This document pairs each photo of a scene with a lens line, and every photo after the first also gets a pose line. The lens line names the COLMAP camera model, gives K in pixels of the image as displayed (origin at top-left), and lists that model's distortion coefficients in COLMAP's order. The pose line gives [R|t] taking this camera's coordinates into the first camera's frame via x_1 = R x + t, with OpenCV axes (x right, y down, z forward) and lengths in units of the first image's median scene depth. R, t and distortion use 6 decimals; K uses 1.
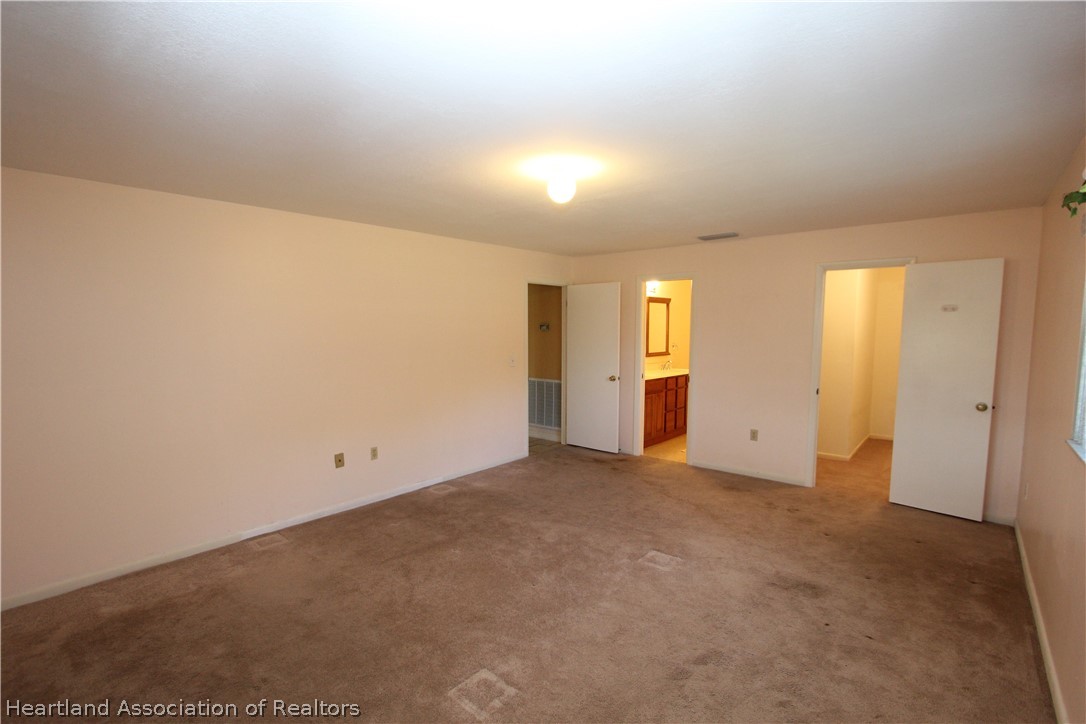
lens RADIAL K [[499.7, 0, 531.9], [0, 499.7, 365.8], [0, 0, 1]] dist [-0.015168, 0.001645]
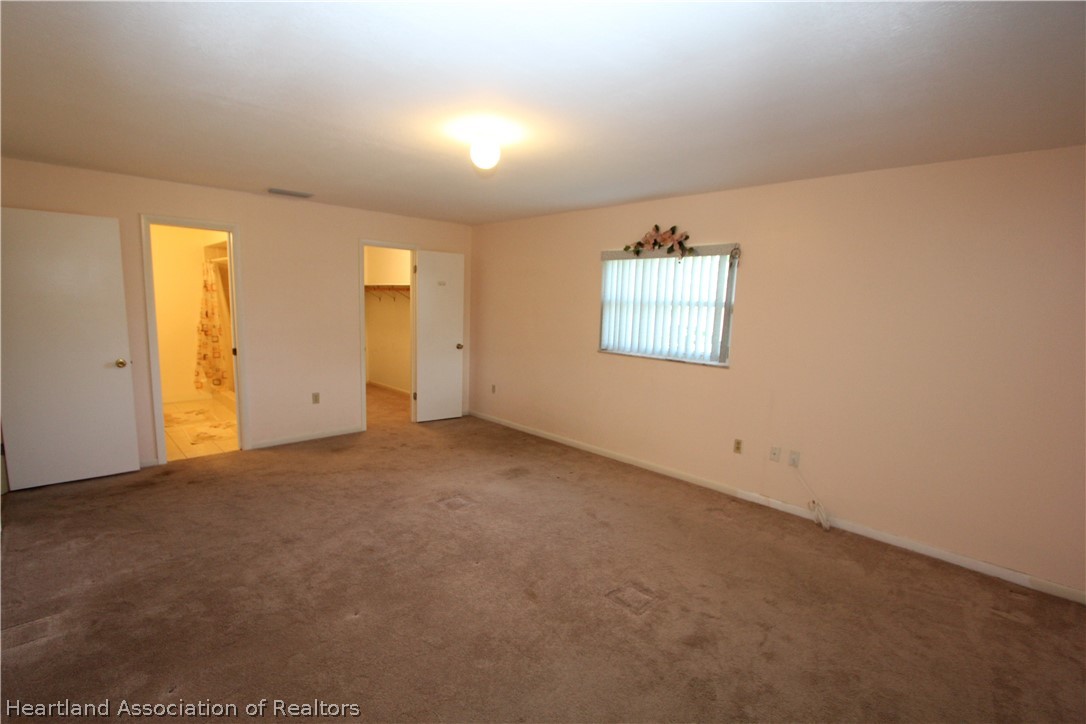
lens RADIAL K [[499.7, 0, 533.4], [0, 499.7, 373.5], [0, 0, 1]] dist [-0.015168, 0.001645]
pose [[0.103354, -0.143450, 0.984246, -0.614946], [0.046111, 0.989172, 0.139326, -0.041218], [-0.993575, 0.030985, 0.108849, 0.527107]]
